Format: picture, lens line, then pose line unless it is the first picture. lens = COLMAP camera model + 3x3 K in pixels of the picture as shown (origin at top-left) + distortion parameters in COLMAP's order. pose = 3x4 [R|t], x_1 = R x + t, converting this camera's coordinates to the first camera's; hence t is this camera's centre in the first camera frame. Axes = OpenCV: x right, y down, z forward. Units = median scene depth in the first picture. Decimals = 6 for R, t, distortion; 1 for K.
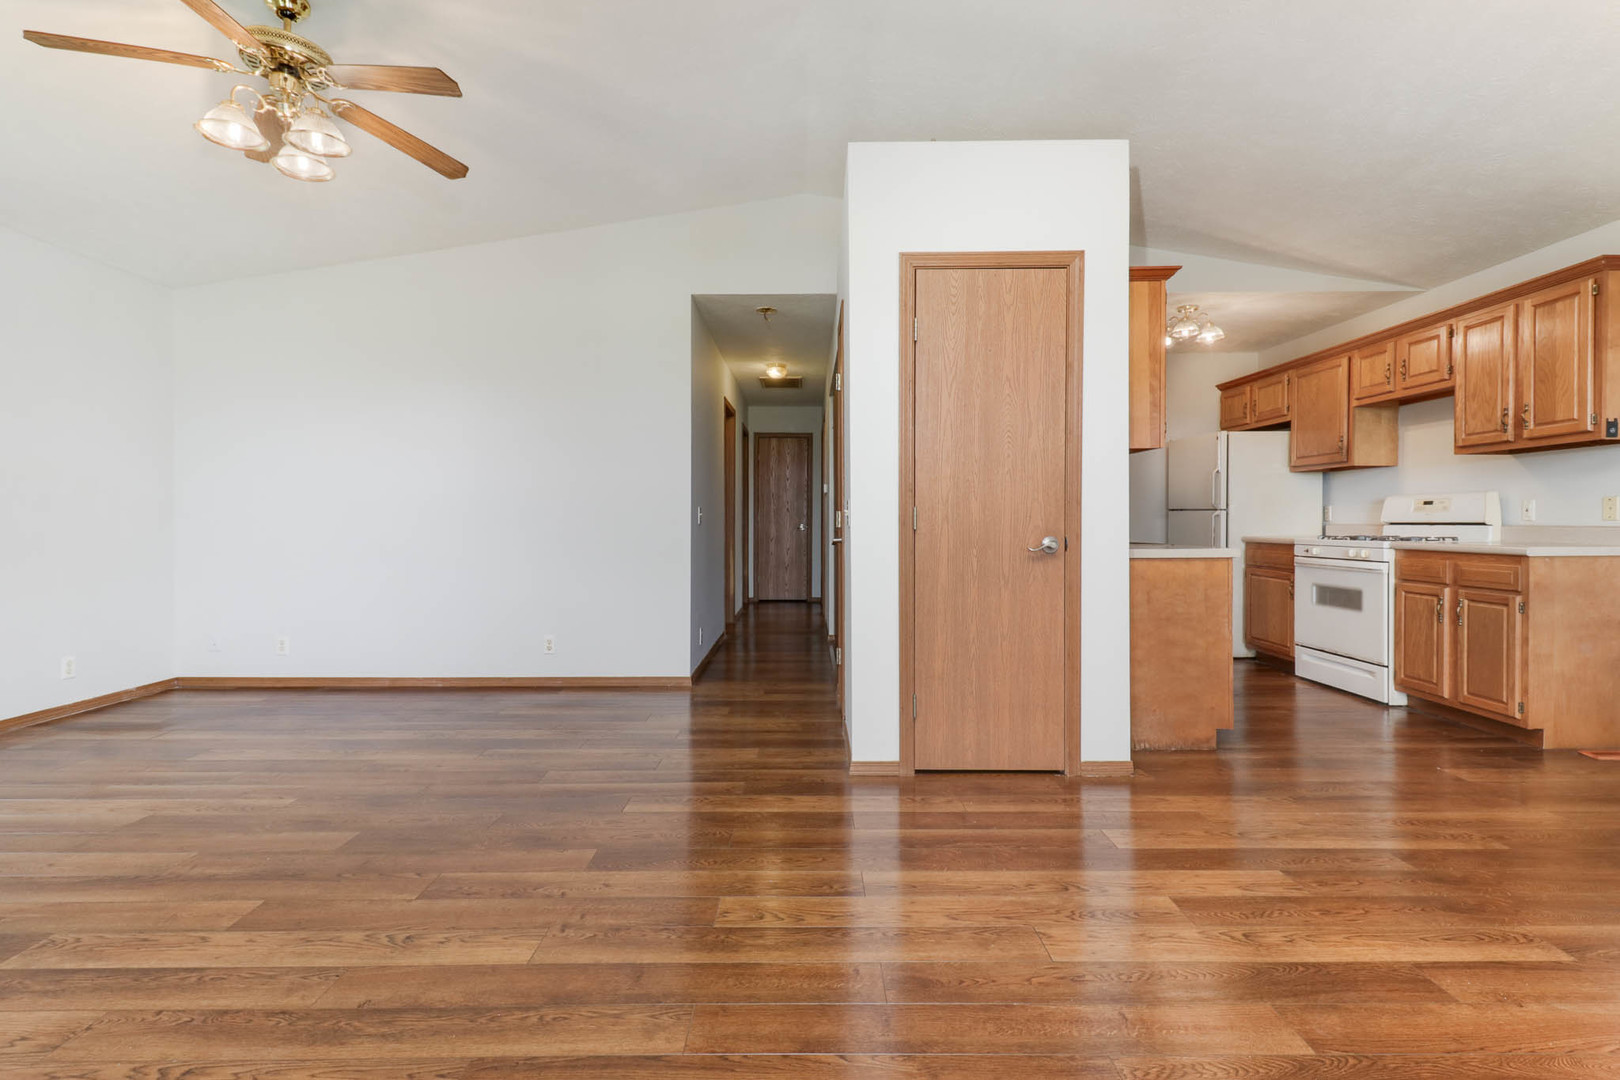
lens RADIAL K [[781.5, 0, 772.8], [0, 781.5, 529.9], [0, 0, 1]] dist [0.026675, -0.011980]
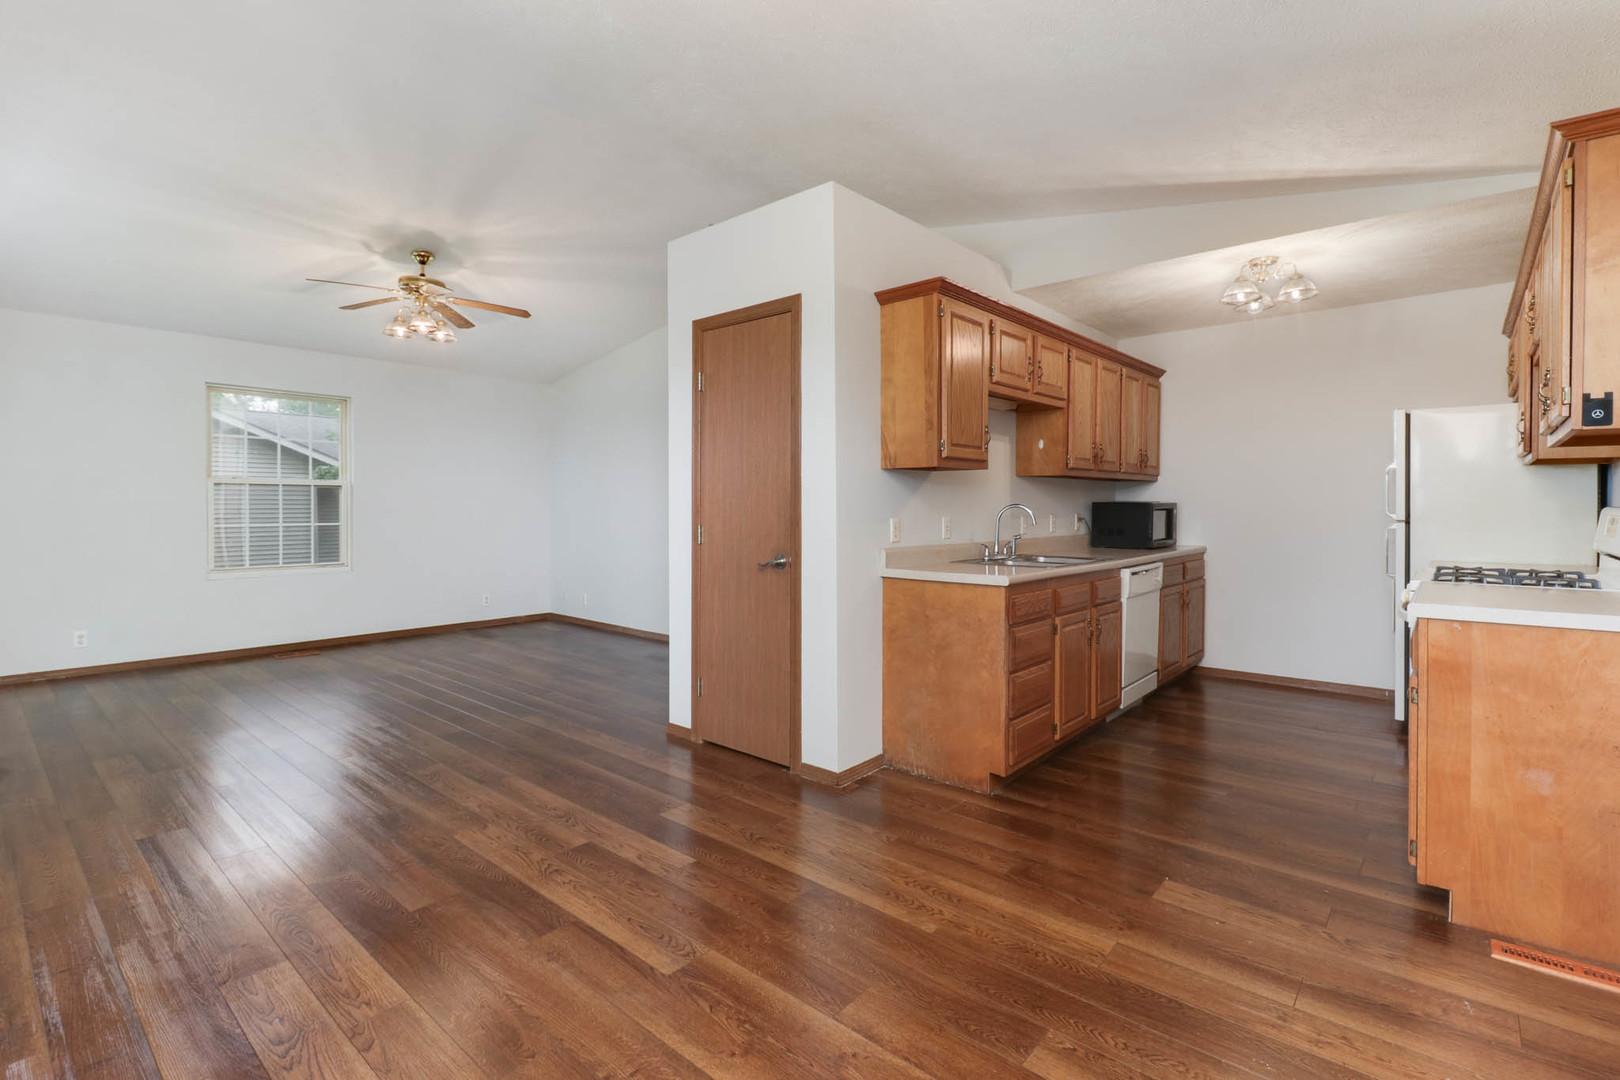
lens RADIAL K [[755.1, 0, 759.4], [0, 755.1, 514.4], [0, 0, 1]] dist [-0.000863, -0.000527]
pose [[0.734318, 0.009275, -0.678742, 0.869245], [-0.008175, 0.999955, 0.004820, -0.043970], [0.678757, 0.002009, 0.734361, 0.158827]]
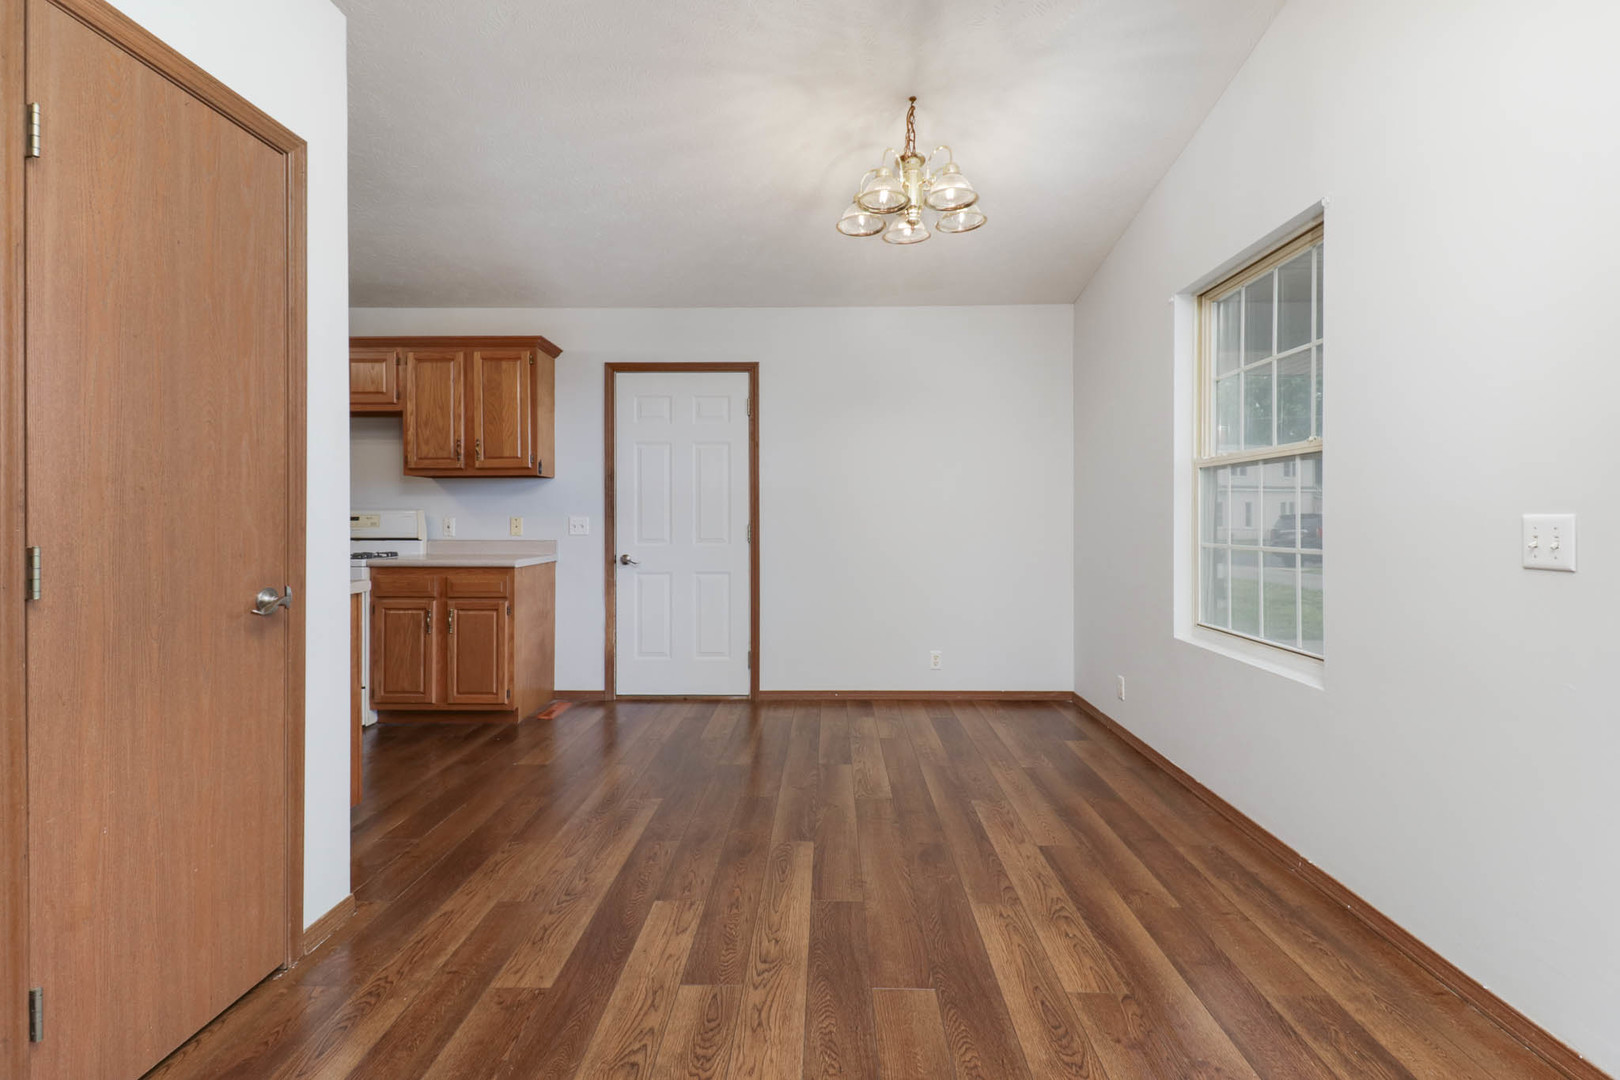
lens RADIAL K [[761.5, 0, 841.2], [0, 761.5, 516.7], [0, 0, 1]] dist [0.026388, -0.000220]
pose [[-0.026335, 0.003538, 0.999647, -0.208459], [0.011775, 0.999925, -0.003228, -0.031104], [-0.999584, 0.011686, -0.026374, 0.473443]]
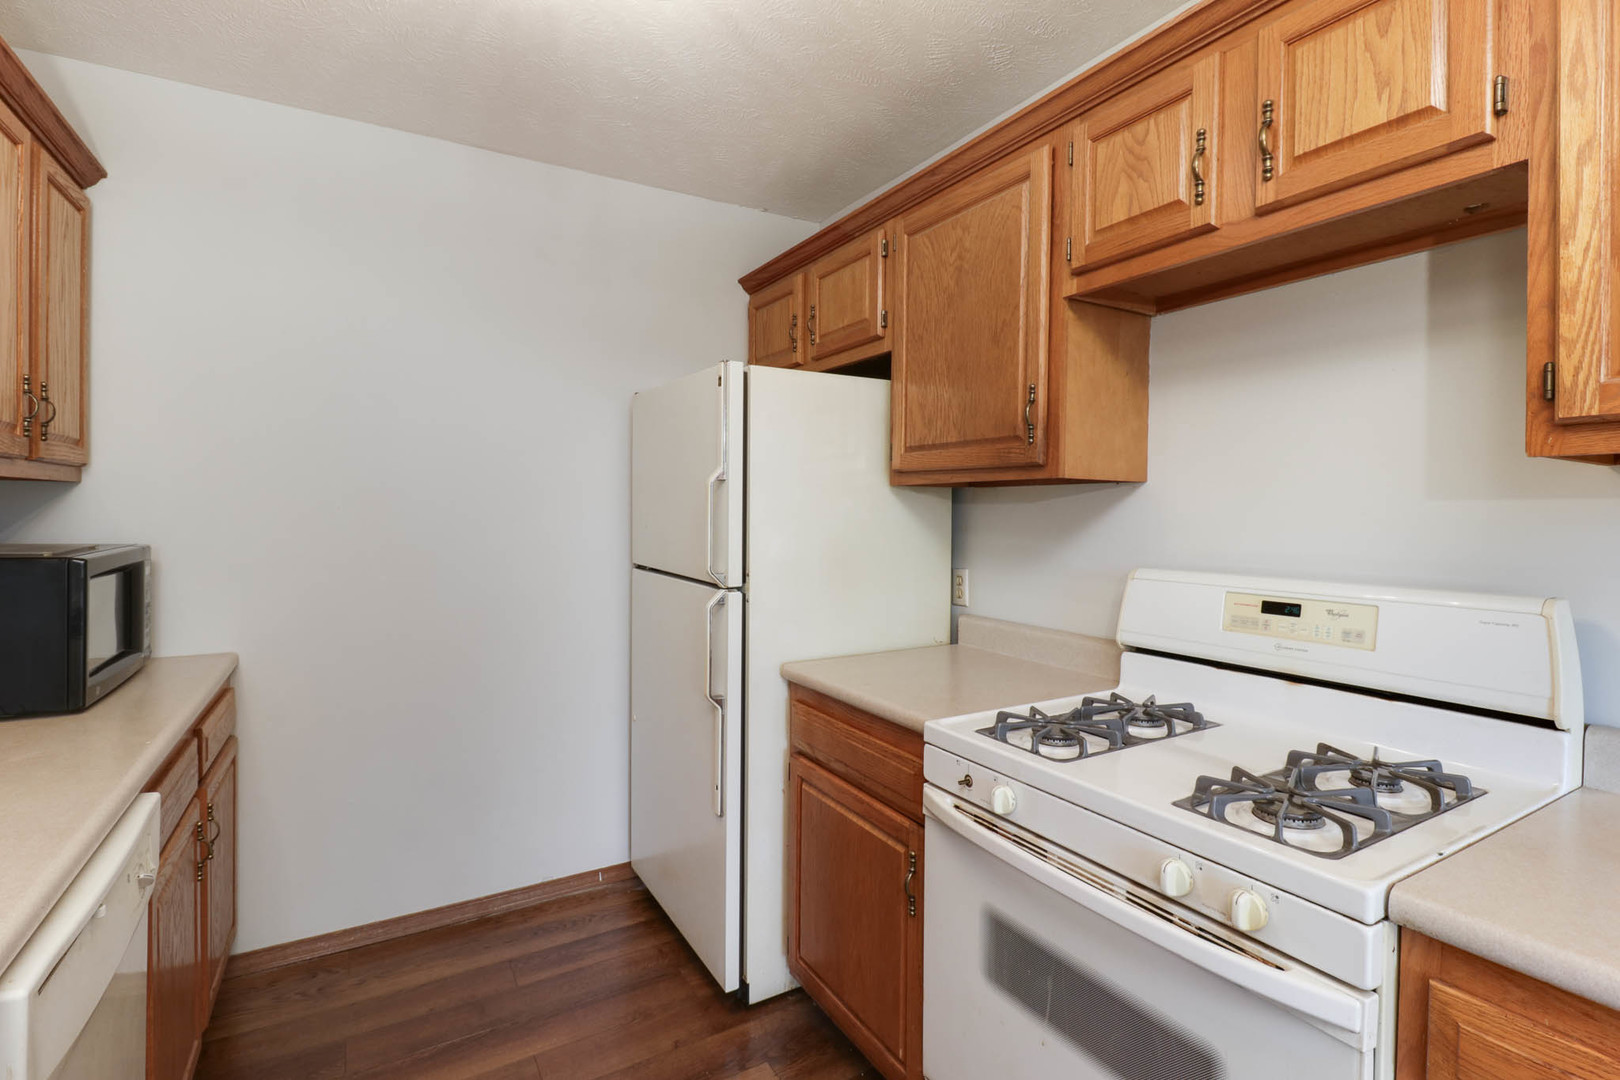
lens RADIAL K [[787.5, 0, 814.0], [0, 787.5, 515.8], [0, 0, 1]] dist [0.000893, -0.008172]
pose [[0.854152, 0.003077, 0.520015, 0.608675], [-0.002361, 0.999995, -0.002039, -0.082686], [-0.520018, 0.000514, 0.854155, 0.990398]]
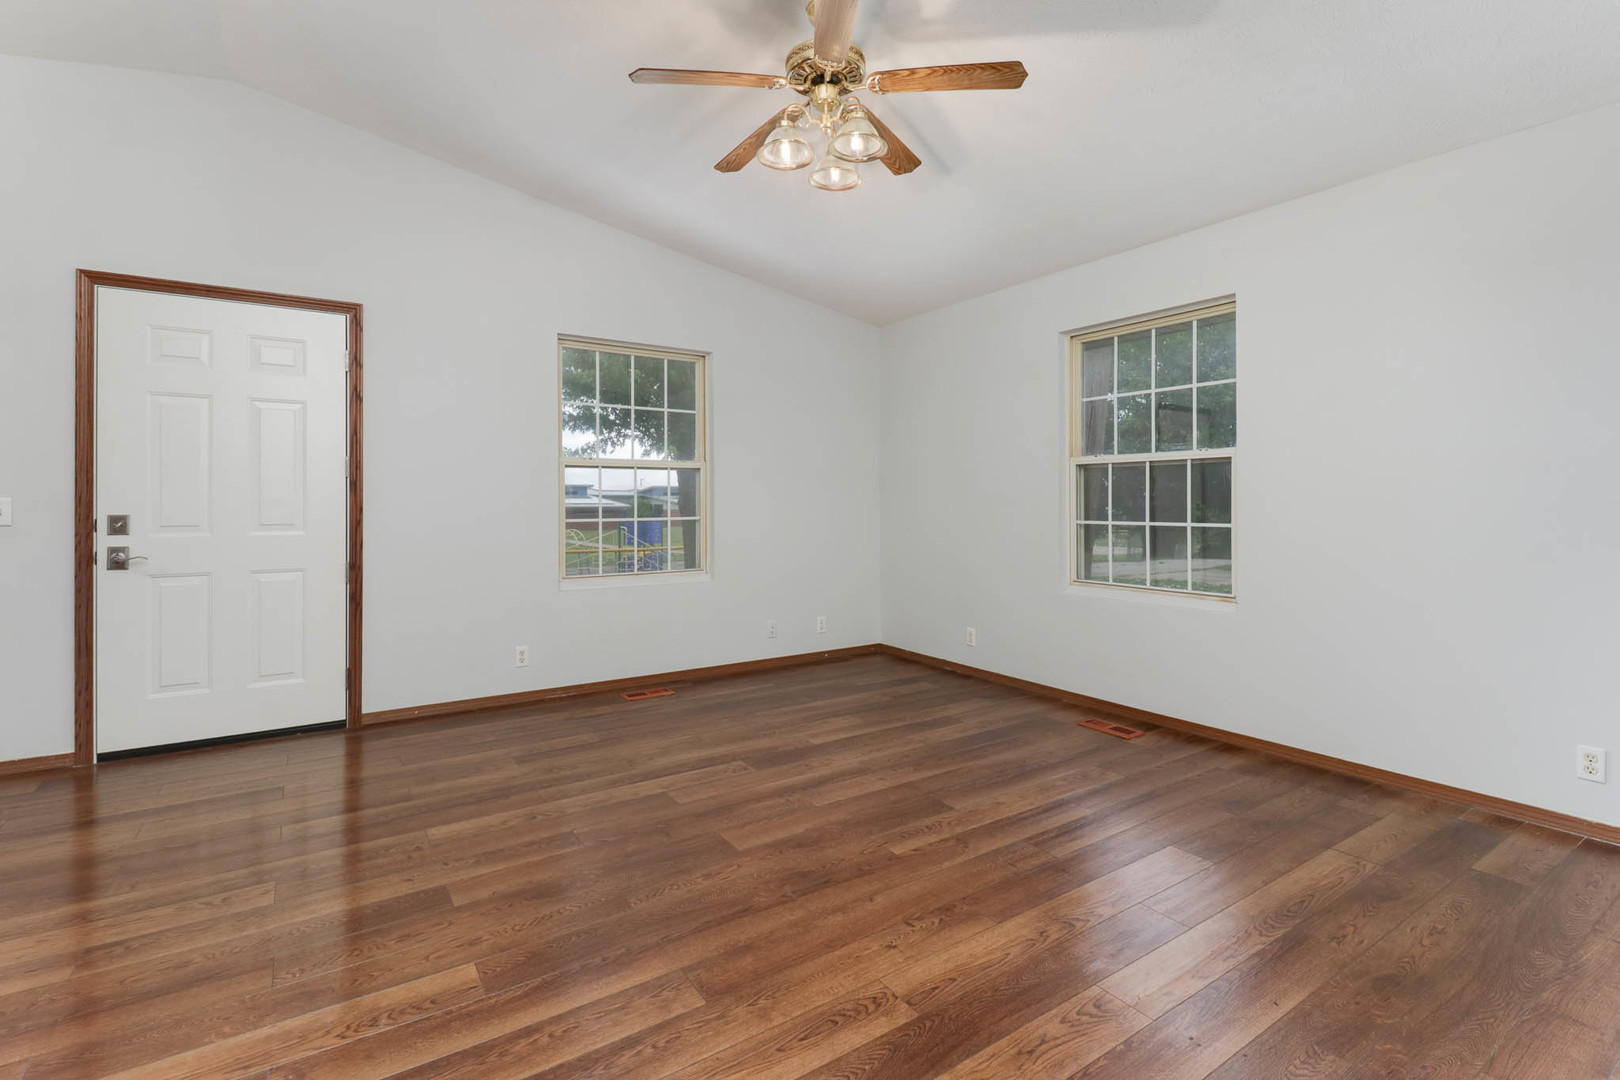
lens RADIAL K [[763.8, 0, 808.5], [0, 763.8, 520.9], [0, 0, 1]] dist [0.001792, -0.000574]
pose [[-0.806949, 0.014185, -0.590451, -0.026883], [-0.010214, 0.999227, 0.037964, -0.042414], [0.590533, 0.036666, -0.806180, 1.251175]]
